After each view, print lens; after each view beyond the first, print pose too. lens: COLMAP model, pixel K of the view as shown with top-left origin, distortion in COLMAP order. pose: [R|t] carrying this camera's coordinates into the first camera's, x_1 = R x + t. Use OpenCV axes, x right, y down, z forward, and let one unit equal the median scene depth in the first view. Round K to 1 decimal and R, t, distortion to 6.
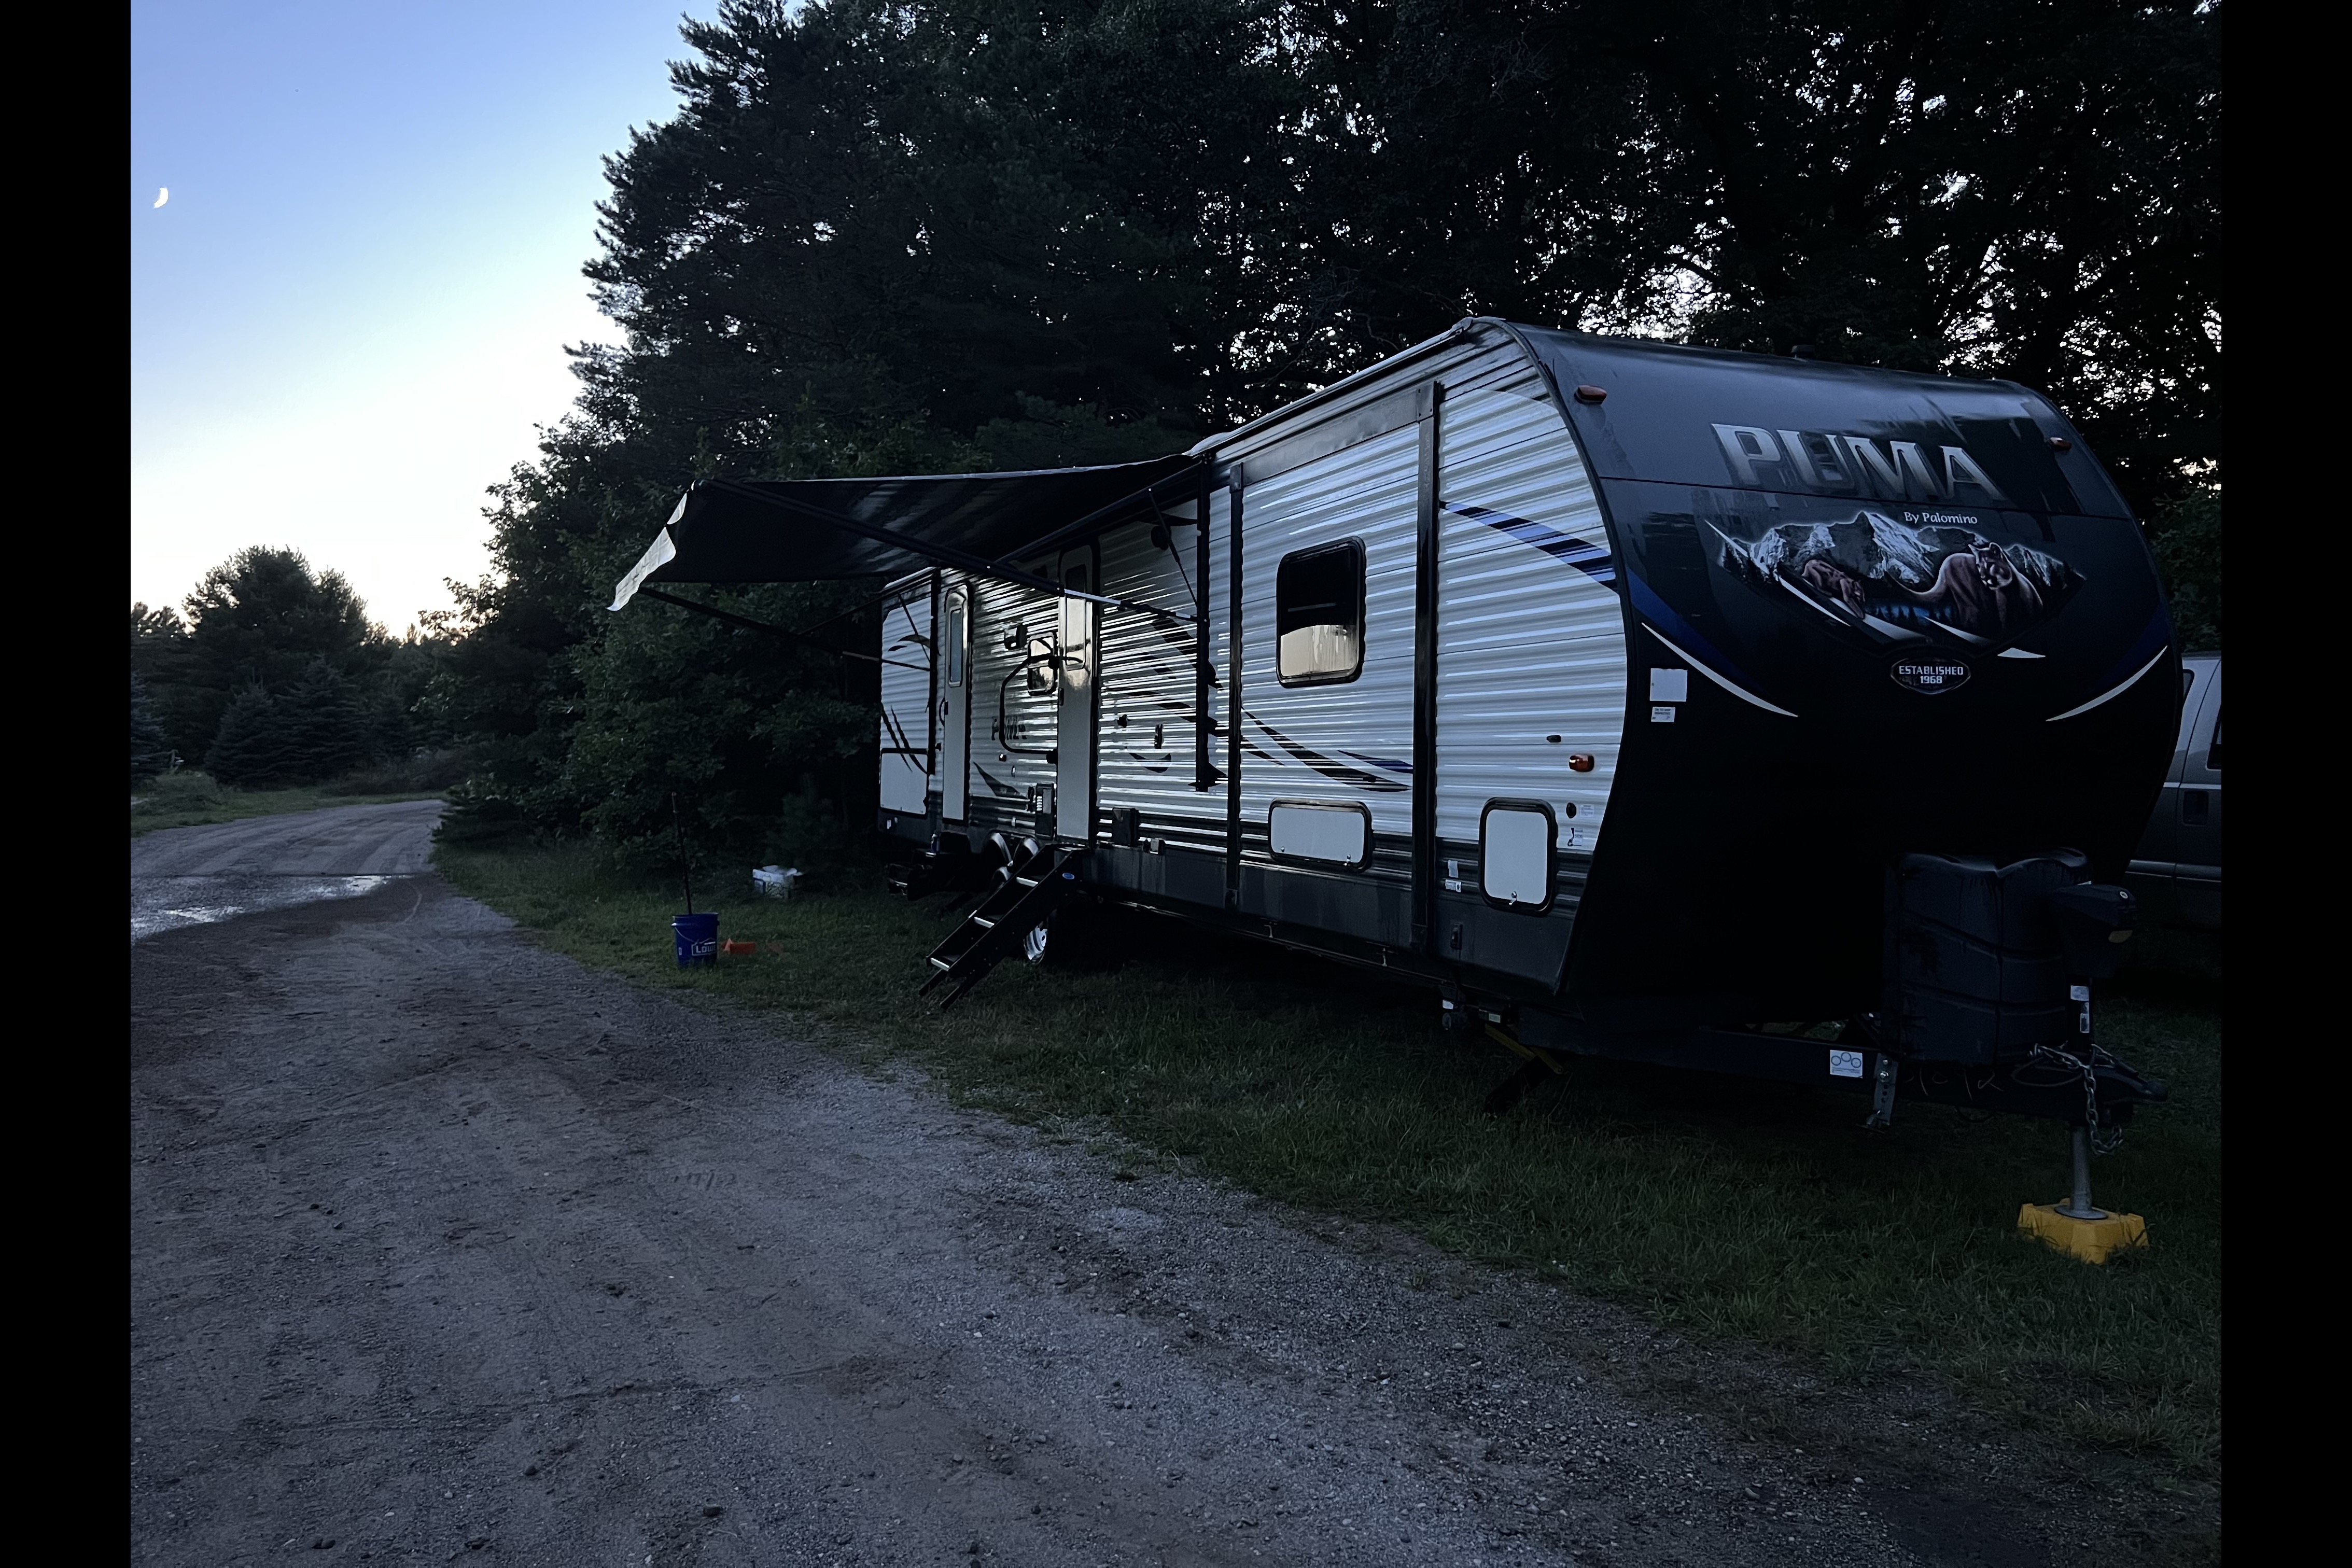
lens RADIAL K [[1198.8, 0, 1173.1], [0, 1198.8, 770.4], [0, 0, 1]] dist [0.024357, -0.003796]
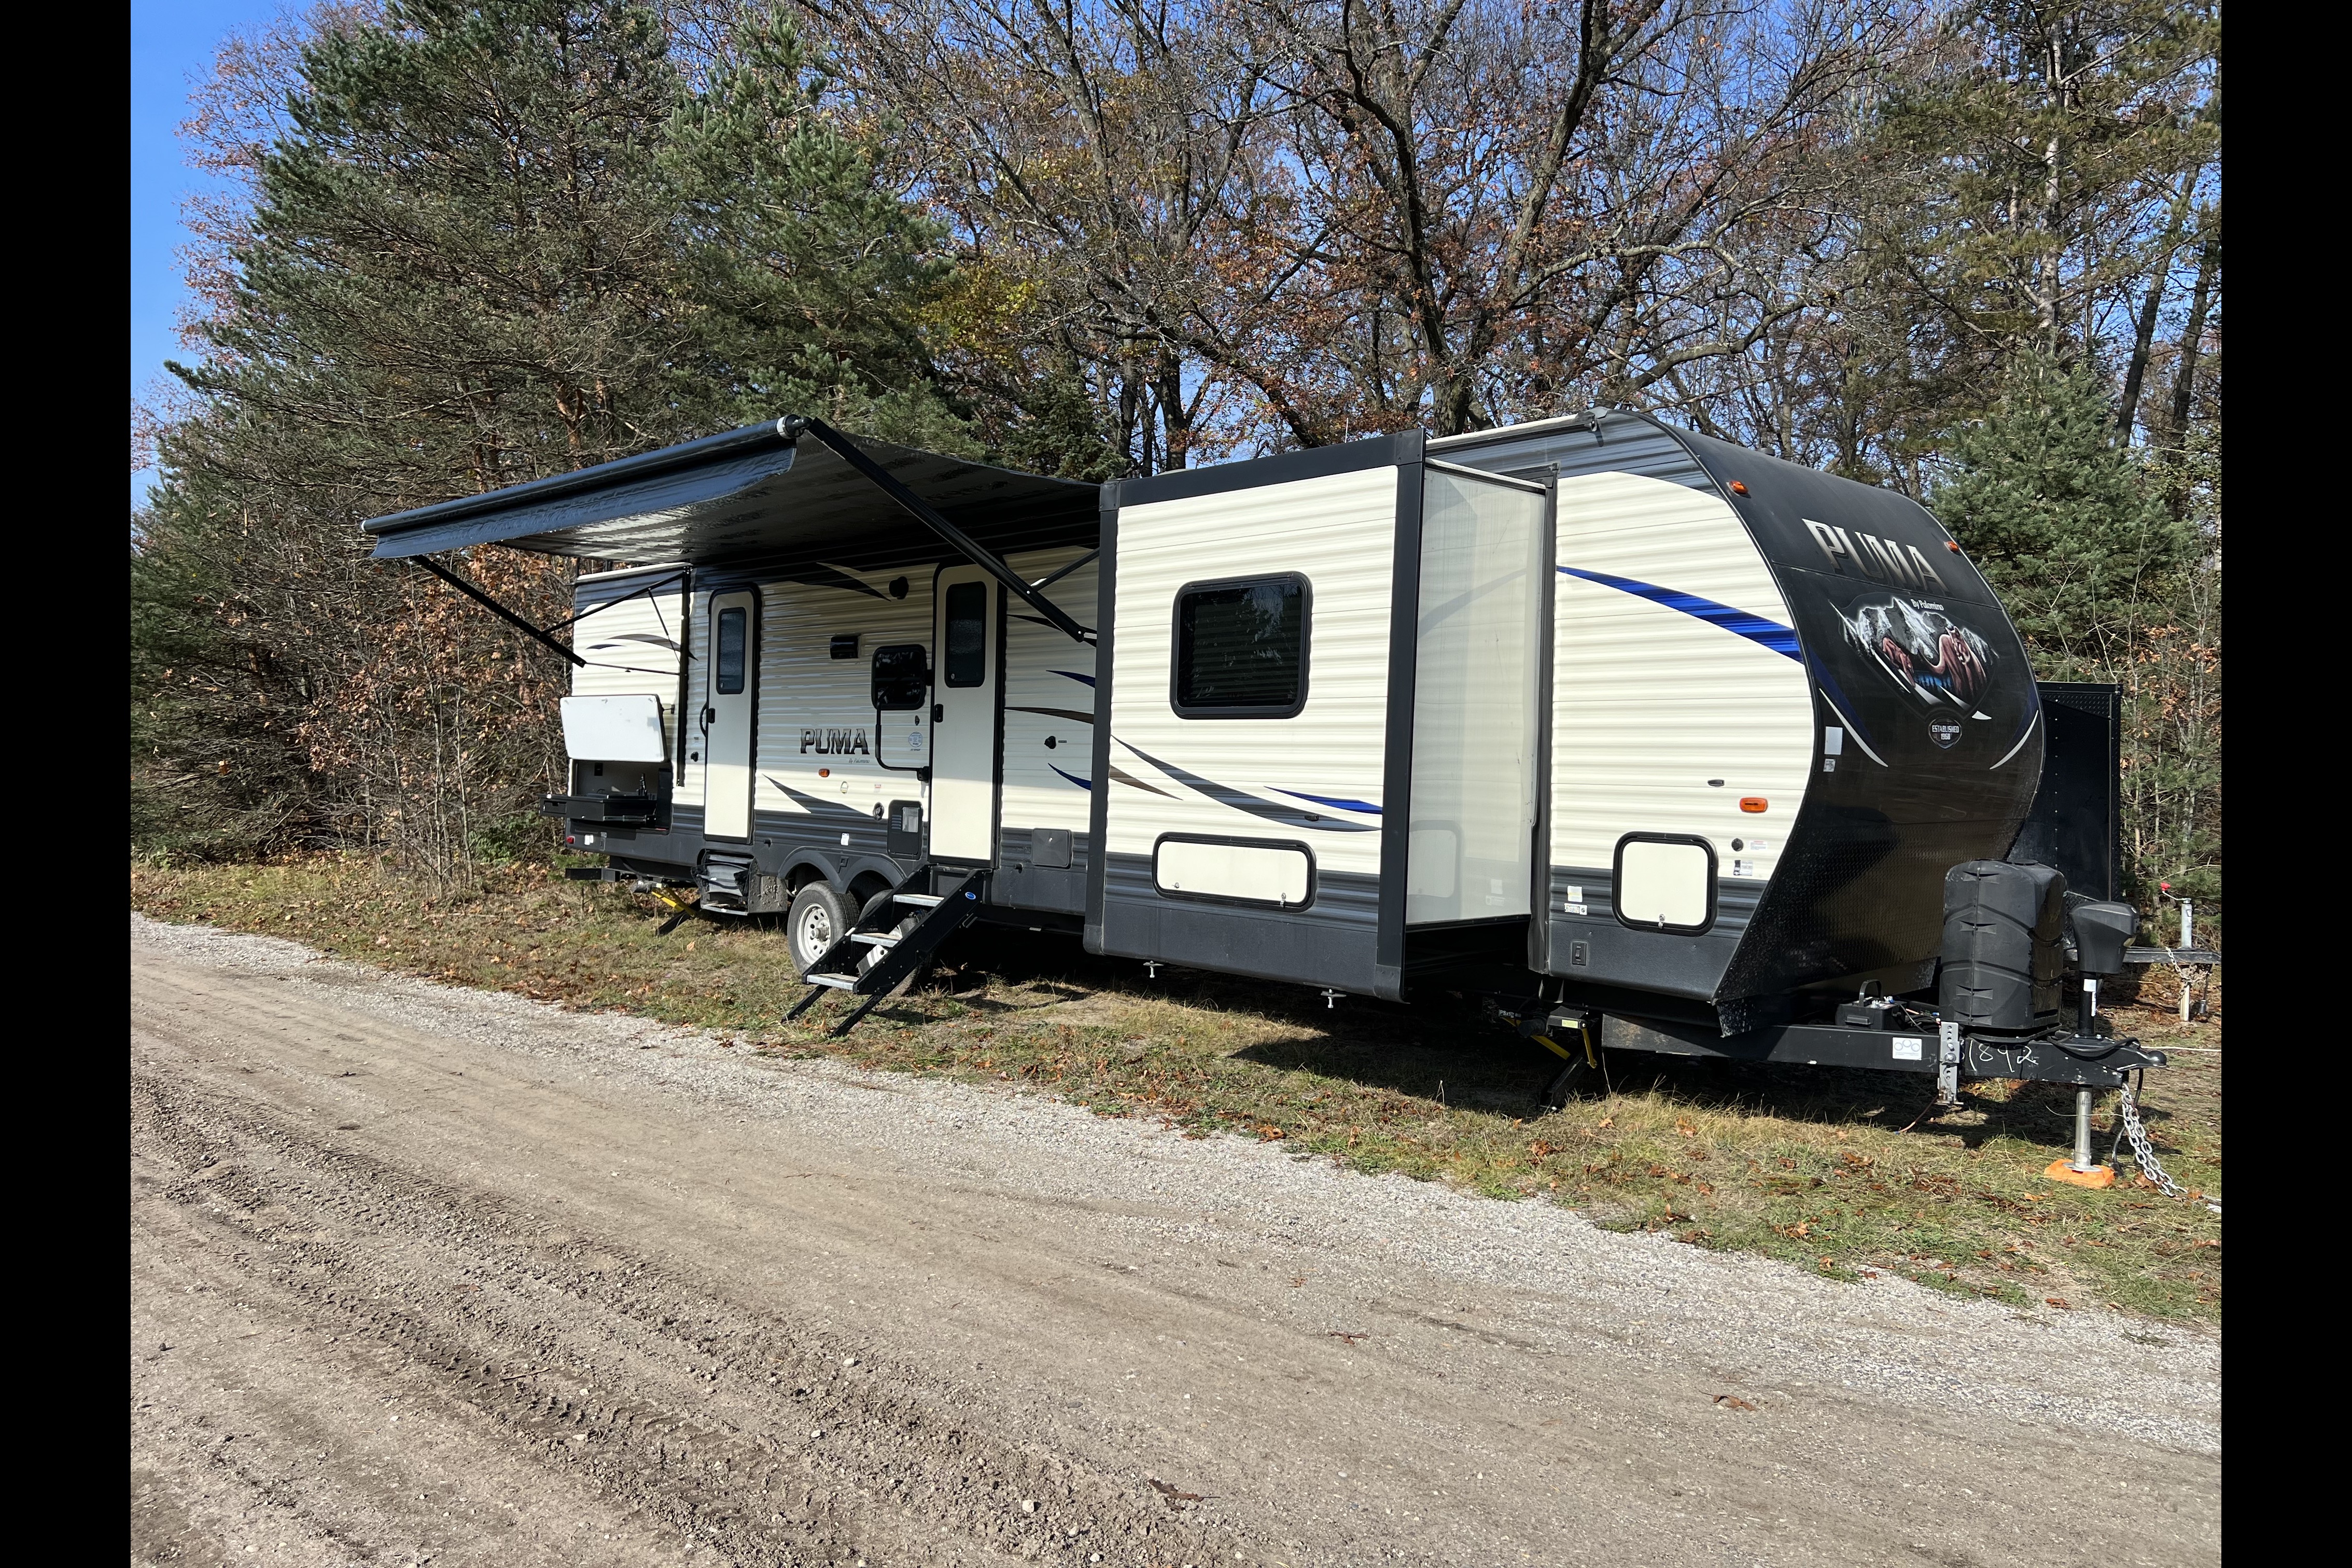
lens RADIAL K [[1198.8, 0, 1156.0], [0, 1198.8, 785.8], [0, 0, 1]] dist [0.024357, -0.003796]
pose [[0.962679, 0.008637, 0.270509, -0.511255], [-0.010068, 0.999942, 0.003903, -0.022293], [-0.270459, -0.006481, 0.962710, 0.022196]]
